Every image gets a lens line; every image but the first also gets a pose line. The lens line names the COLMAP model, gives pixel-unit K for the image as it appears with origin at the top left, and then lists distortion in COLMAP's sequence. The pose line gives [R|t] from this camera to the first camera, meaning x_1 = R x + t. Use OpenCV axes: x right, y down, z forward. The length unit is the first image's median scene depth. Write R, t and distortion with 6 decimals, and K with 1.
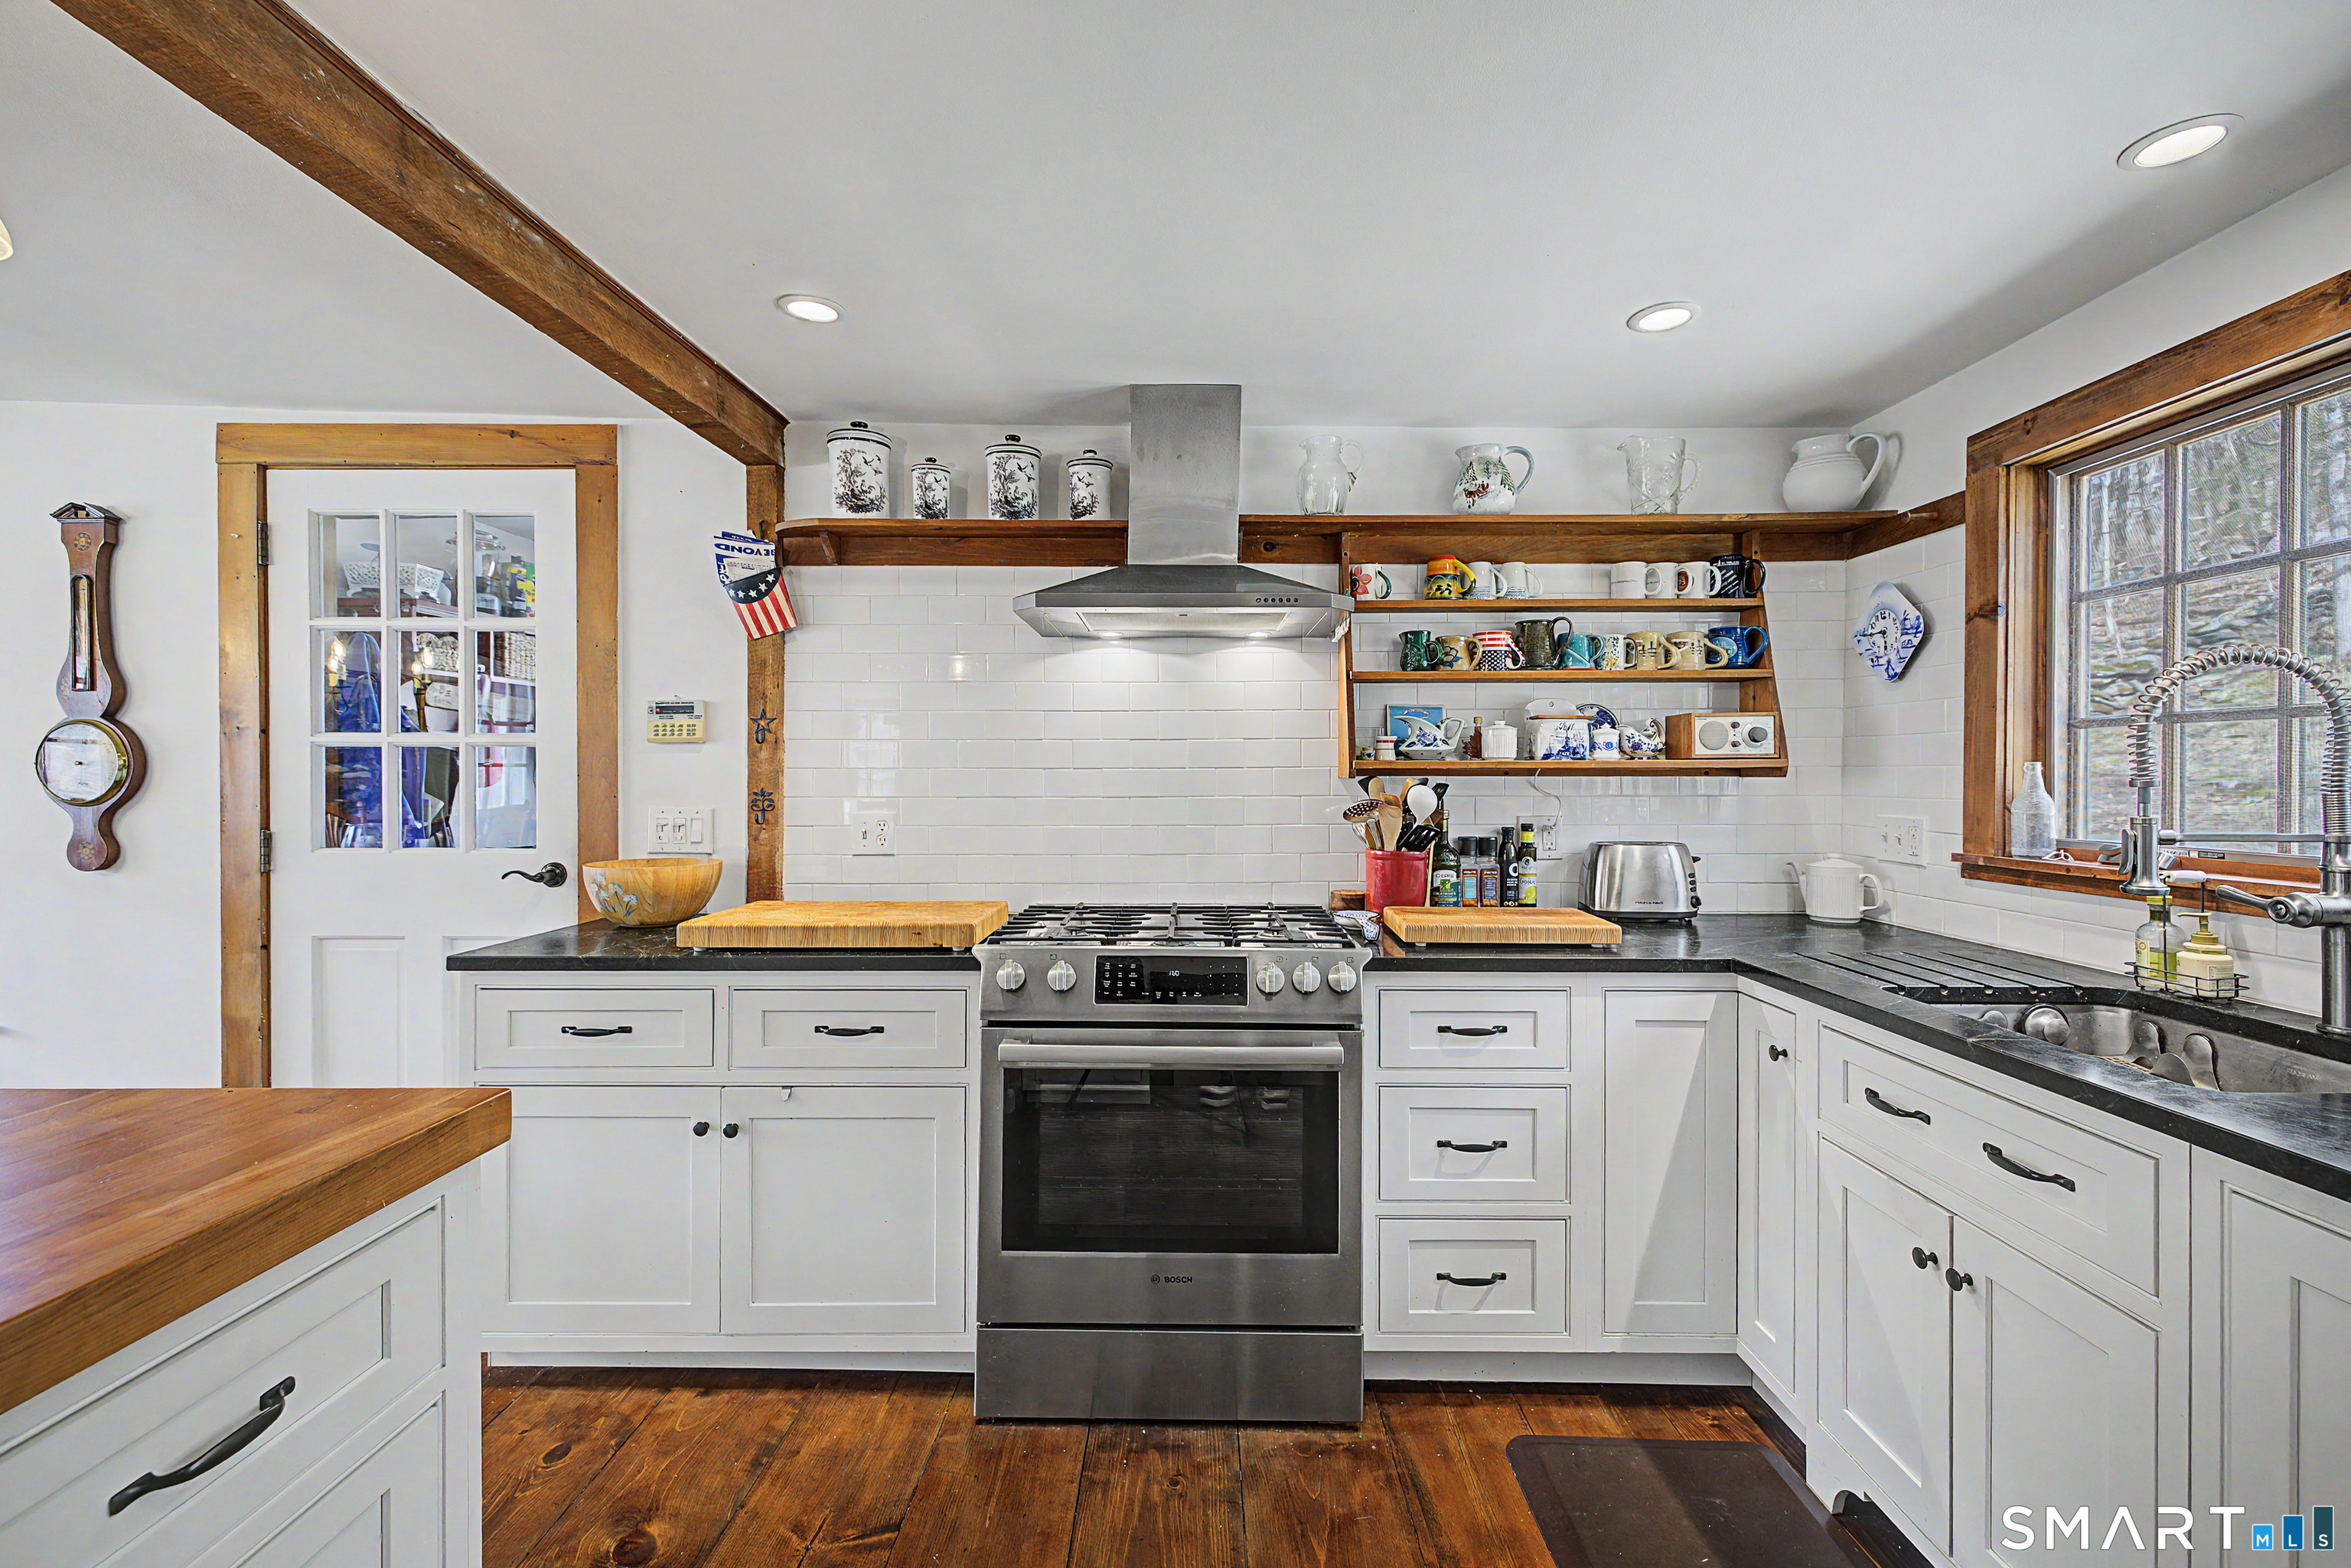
lens RADIAL K [[979.2, 0, 1187.7], [0, 979.2, 780.1], [0, 0, 1]] dist [-0.001517, -0.002374]
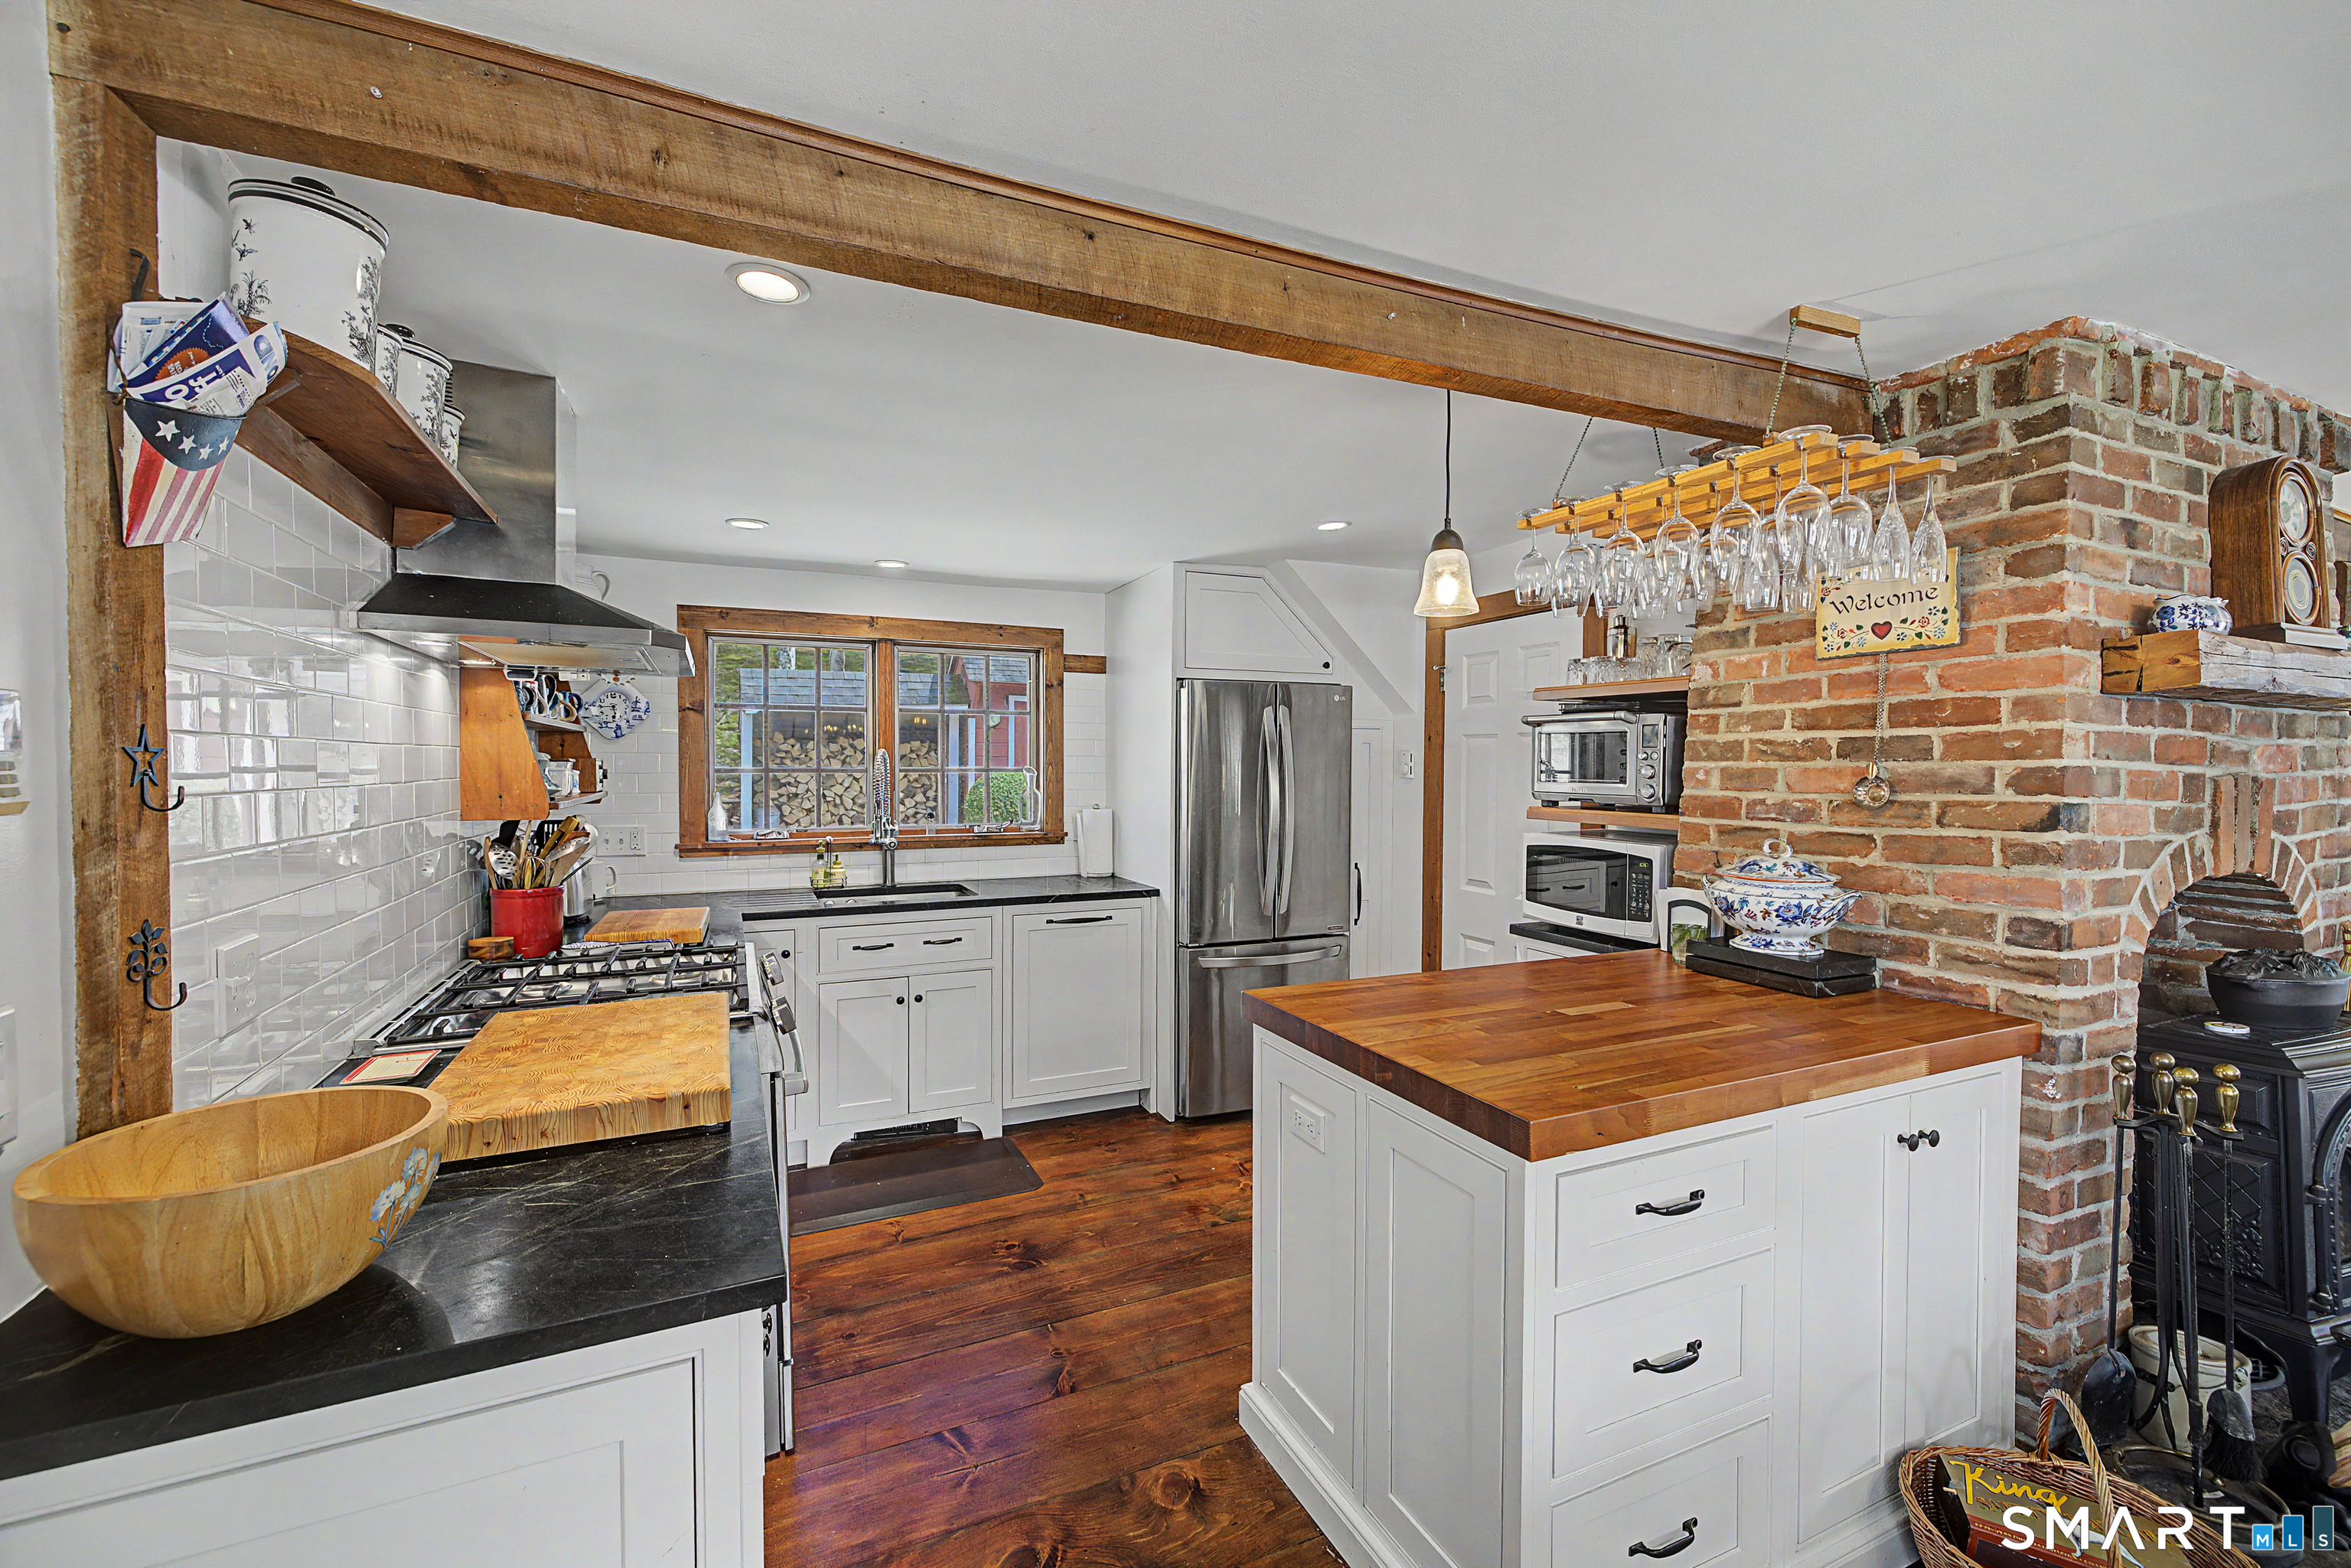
lens RADIAL K [[979.2, 0, 1171.3], [0, 979.2, 777.6], [0, 0, 1]] dist [-0.001517, -0.002374]
pose [[-0.419093, -0.012822, 0.907853, -1.003571], [-0.001528, 0.999909, 0.013417, -0.058723], [-0.907942, 0.004236, -0.419074, 0.810474]]
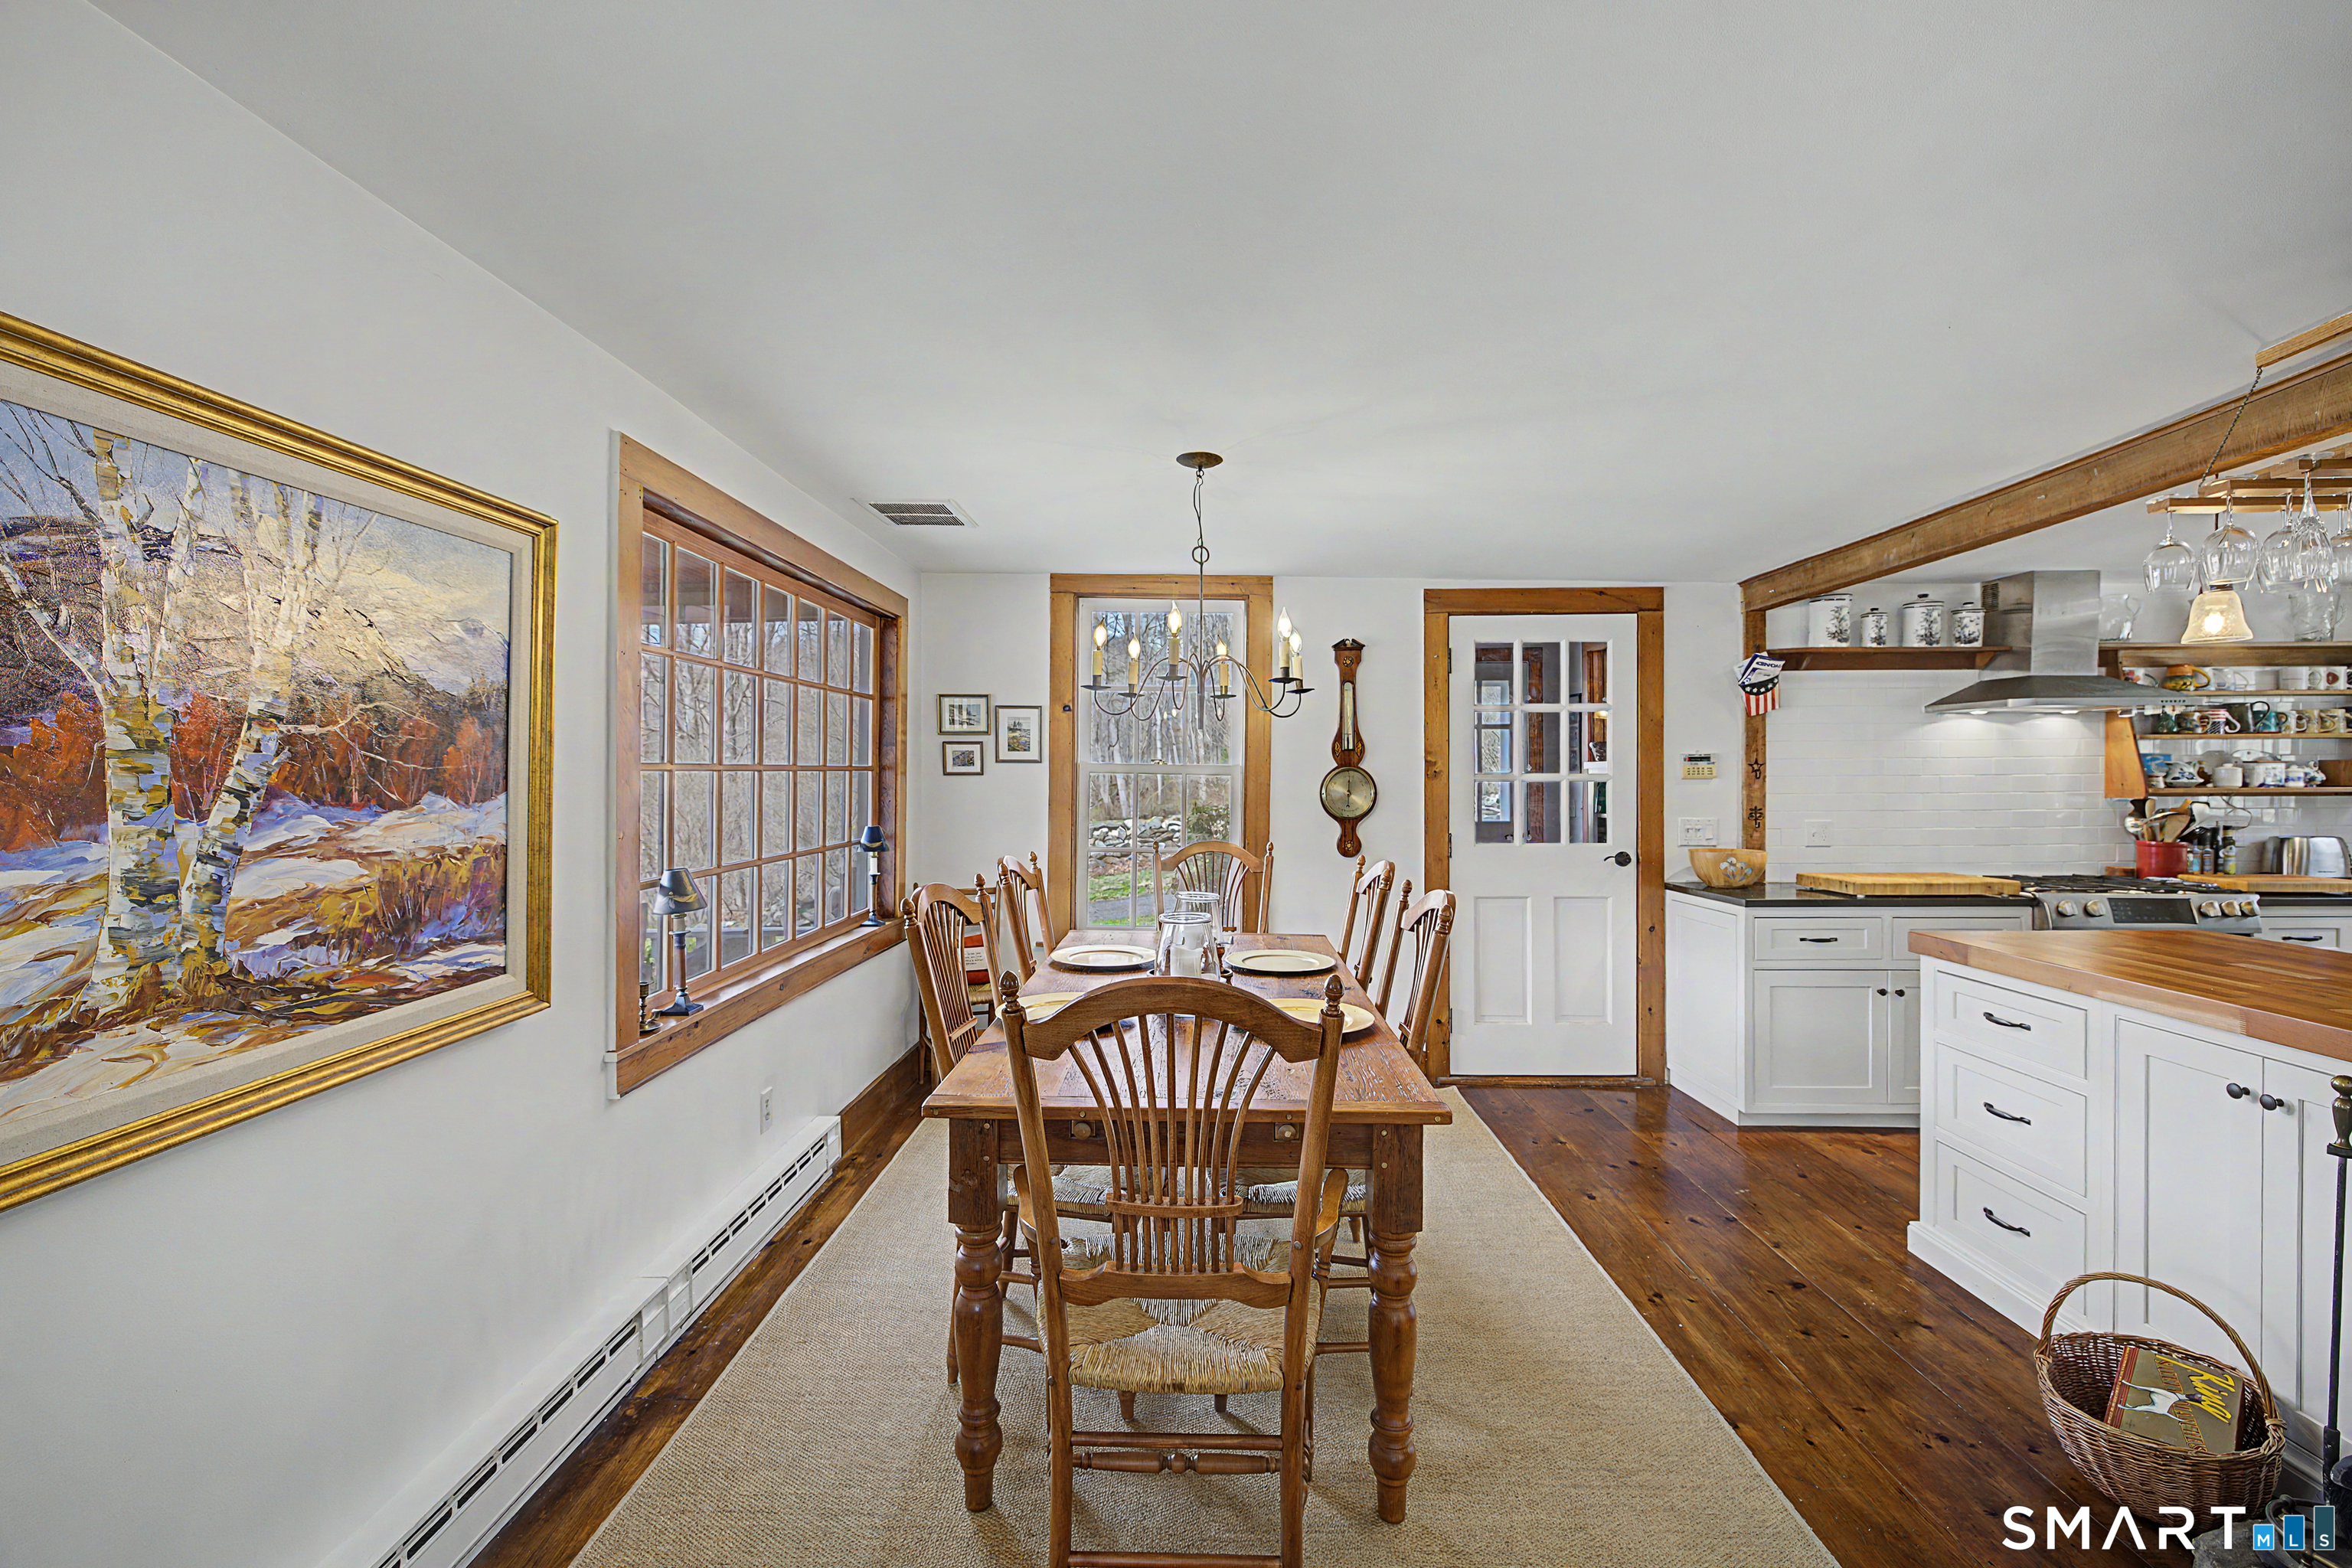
lens RADIAL K [[979.6, 0, 1142.8], [0, 979.6, 783.1], [0, 0, 1]] dist [-0.001517, -0.002374]
pose [[0.999504, -0.005586, -0.031001, -1.456376], [0.005792, 0.999962, 0.006575, -0.048372], [0.030963, -0.006751, 0.999498, -0.708965]]
